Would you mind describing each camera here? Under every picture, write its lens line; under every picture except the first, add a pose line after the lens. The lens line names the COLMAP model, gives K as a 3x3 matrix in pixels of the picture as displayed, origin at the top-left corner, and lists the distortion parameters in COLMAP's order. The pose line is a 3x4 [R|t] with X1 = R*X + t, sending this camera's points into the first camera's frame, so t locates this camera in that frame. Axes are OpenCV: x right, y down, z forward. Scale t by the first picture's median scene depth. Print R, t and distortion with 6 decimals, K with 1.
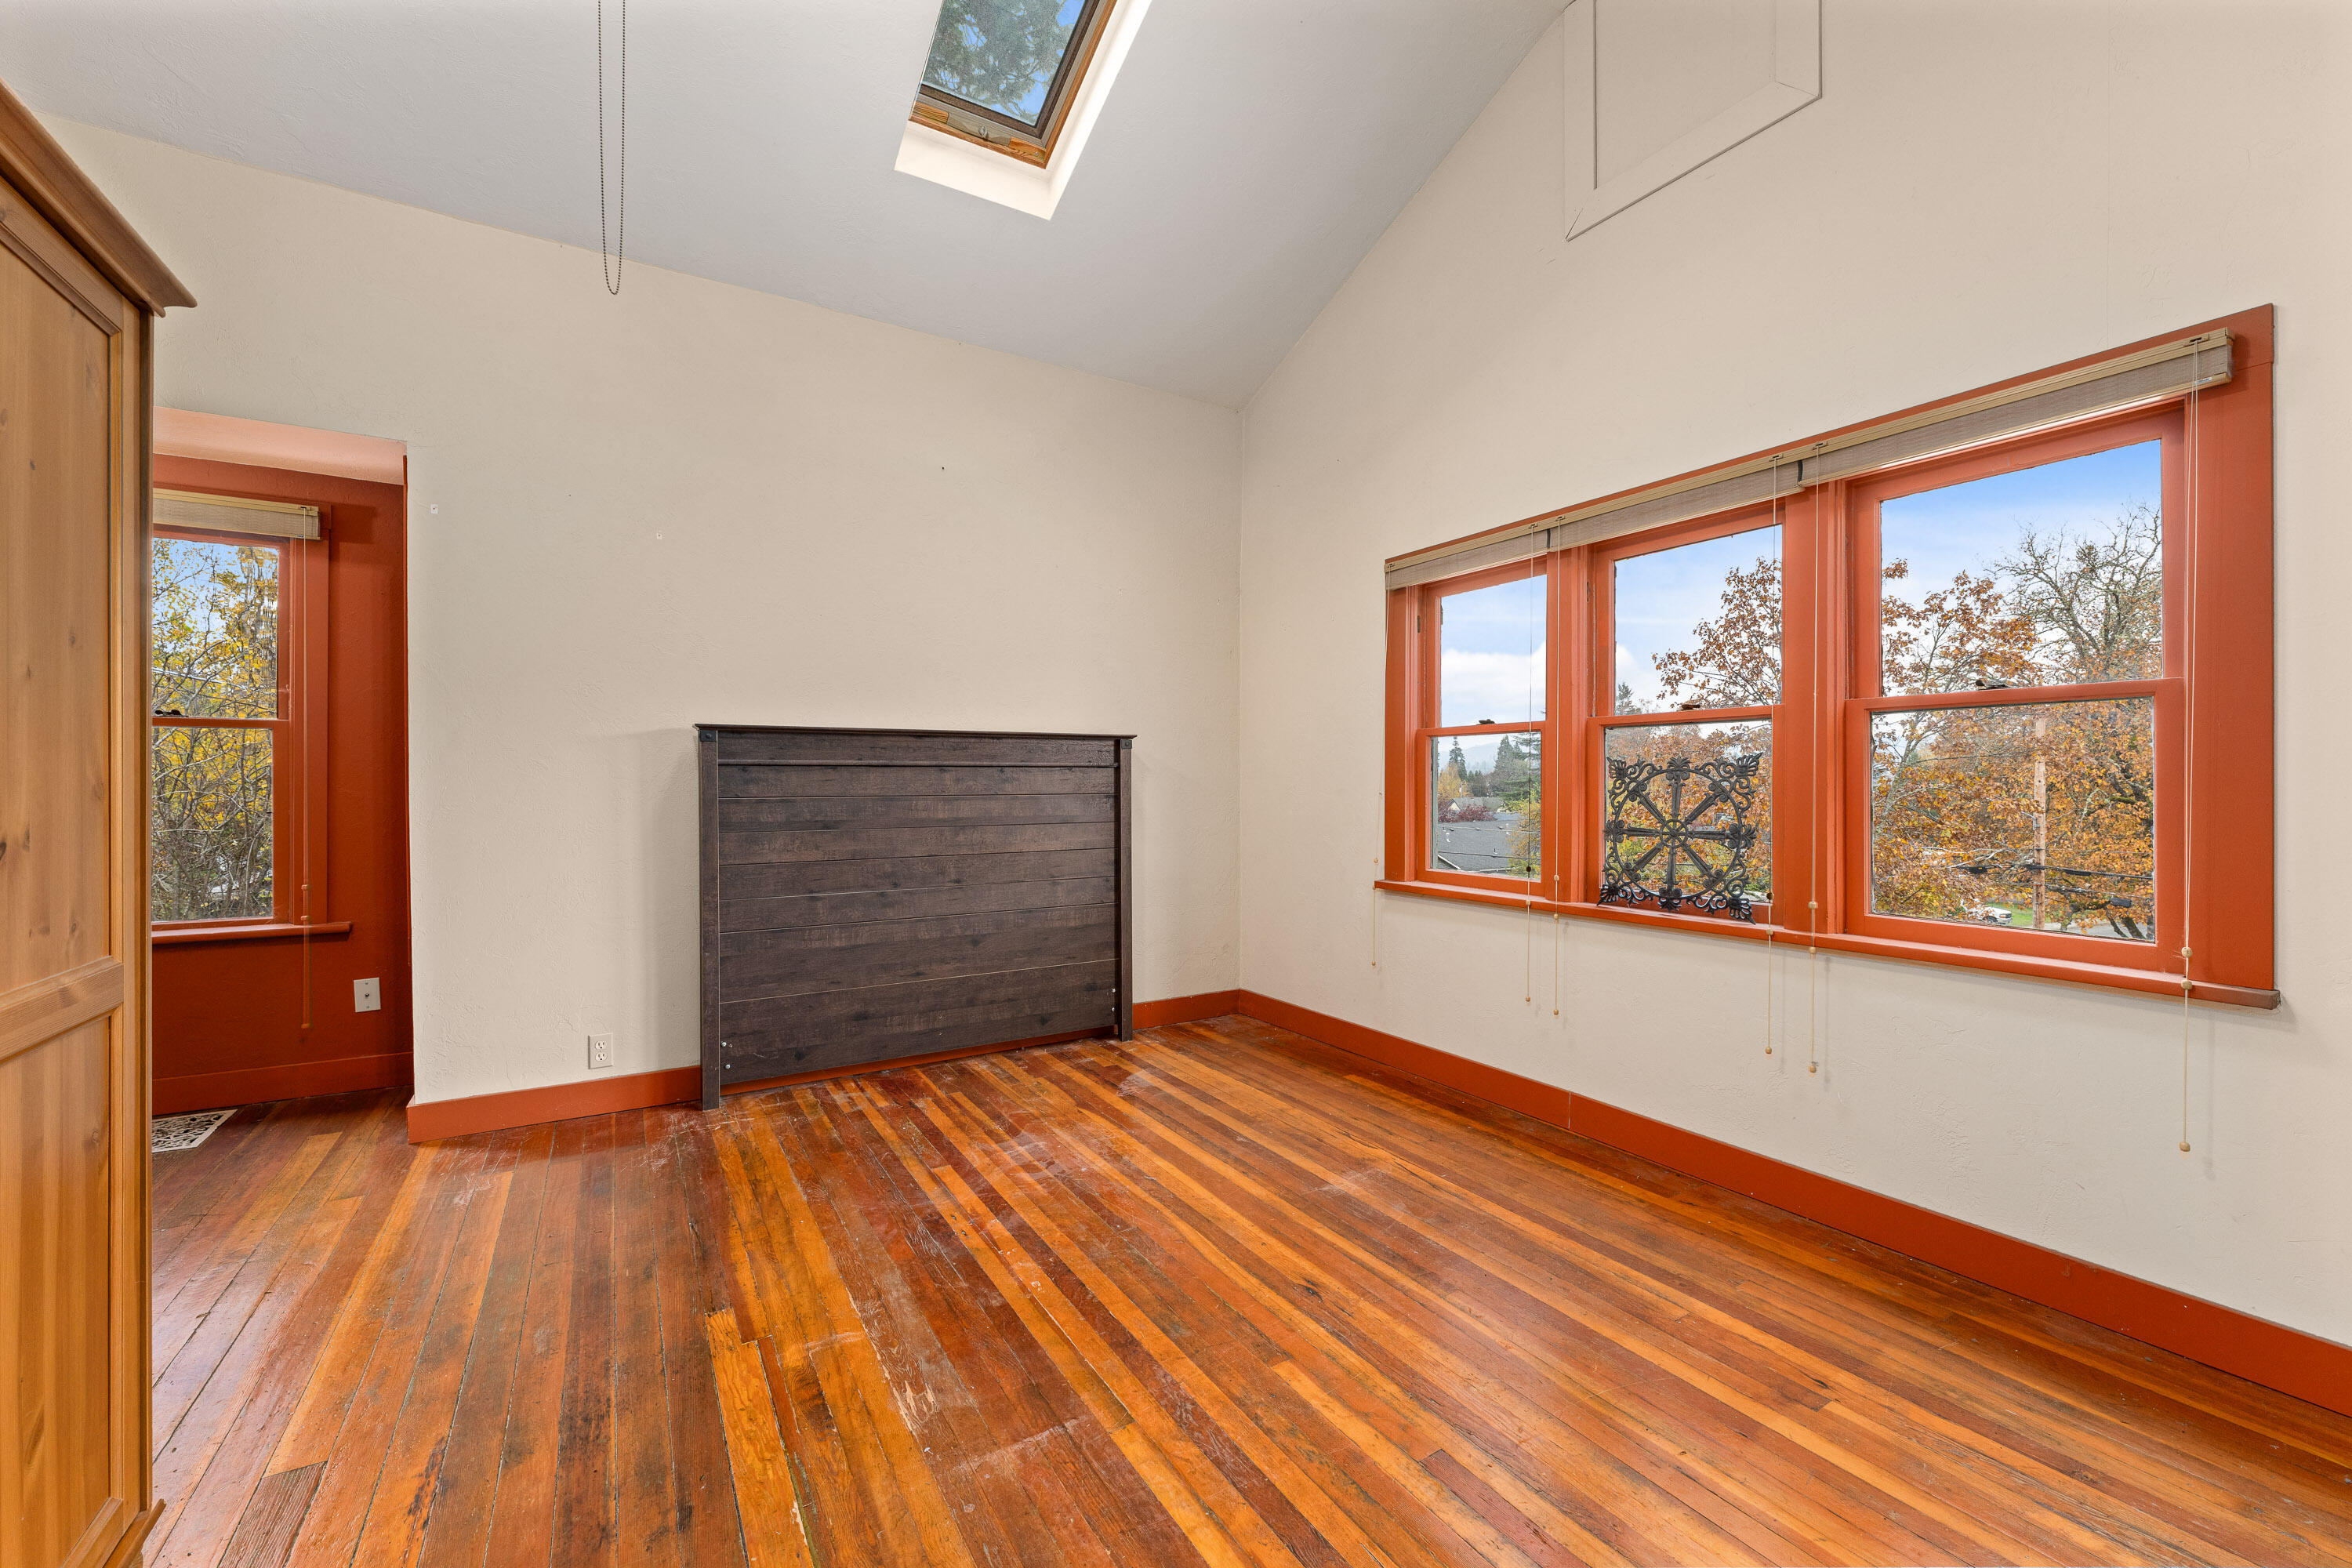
lens RADIAL K [[937.0, 0, 1176.0], [0, 937.0, 784.0], [0, 0, 1]] dist [-0.001830, -0.000069]
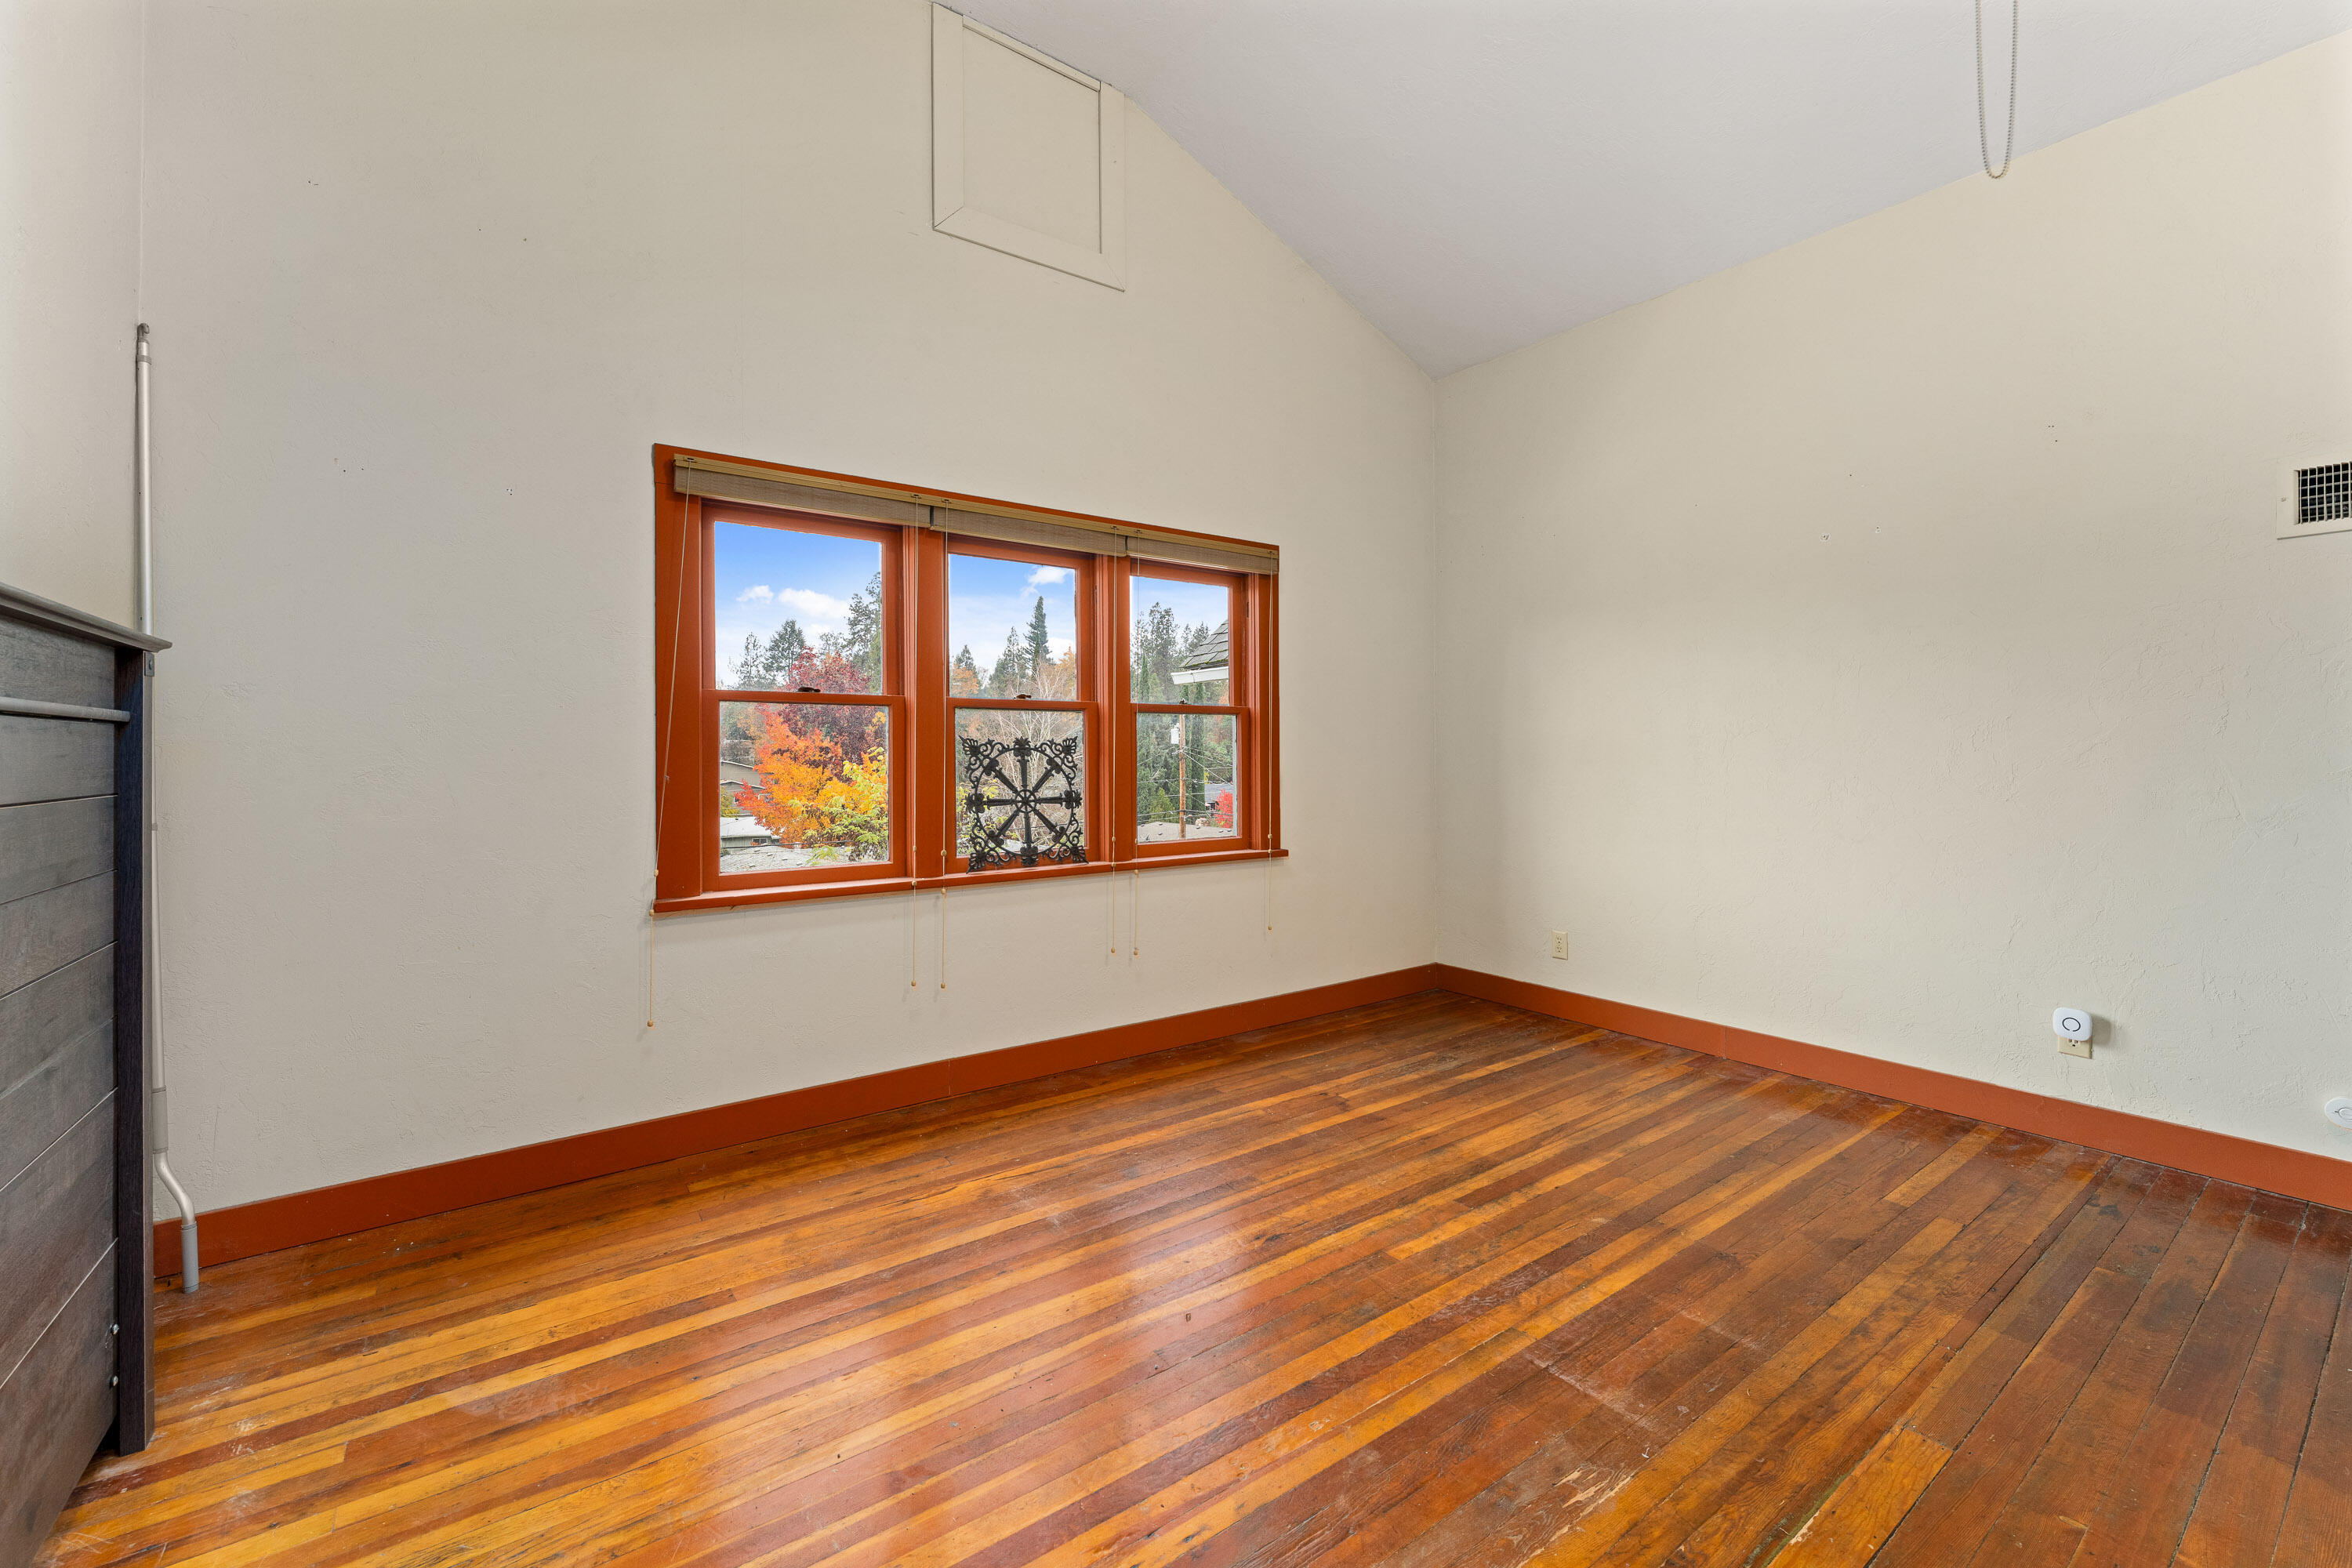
lens RADIAL K [[948.0, 0, 1176.8], [0, 948.0, 751.6], [0, 0, 1]] dist [-0.001290, -0.000105]
pose [[-0.079978, 0.006055, 0.996778, -0.712493], [0.006284, 0.999965, -0.005570, -0.002611], [-0.996777, 0.005819, -0.080013, 0.924266]]
